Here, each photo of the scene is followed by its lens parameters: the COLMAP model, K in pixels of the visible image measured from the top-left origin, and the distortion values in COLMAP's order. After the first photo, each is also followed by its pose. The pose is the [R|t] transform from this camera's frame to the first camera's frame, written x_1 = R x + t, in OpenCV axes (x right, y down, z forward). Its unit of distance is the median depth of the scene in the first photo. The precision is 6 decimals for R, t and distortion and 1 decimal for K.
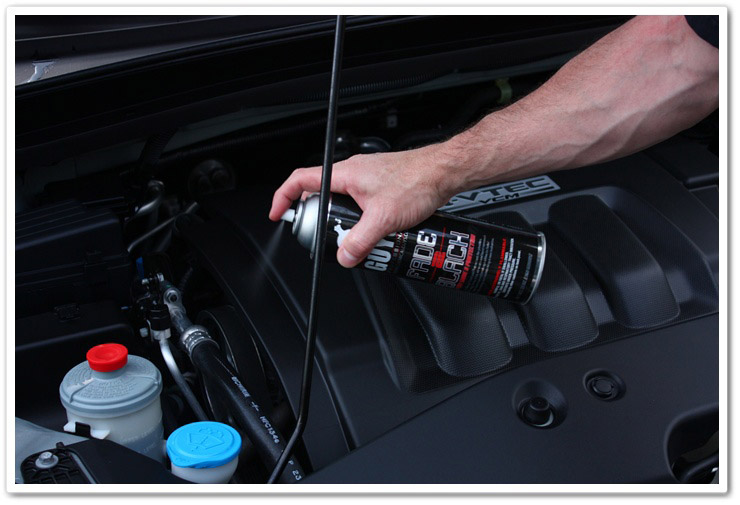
lens RADIAL K [[1334.6, 0, 373.8], [0, 1334.6, 245.5], [0, 0, 1]] dist [0.077928, 0.000000]
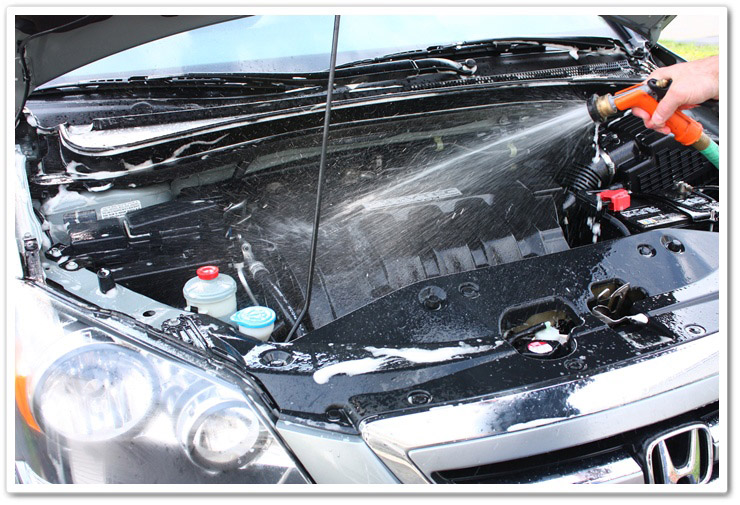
lens RADIAL K [[848.1, 0, 368.5], [0, 848.1, 246.7], [0, 0, 1]] dist [-0.041462, 0.000000]
pose [[0.998729, 0.012393, -0.048865, 0.076331], [-0.013692, 0.999559, -0.026351, 0.066175], [0.048517, 0.026987, 0.998458, -0.165256]]
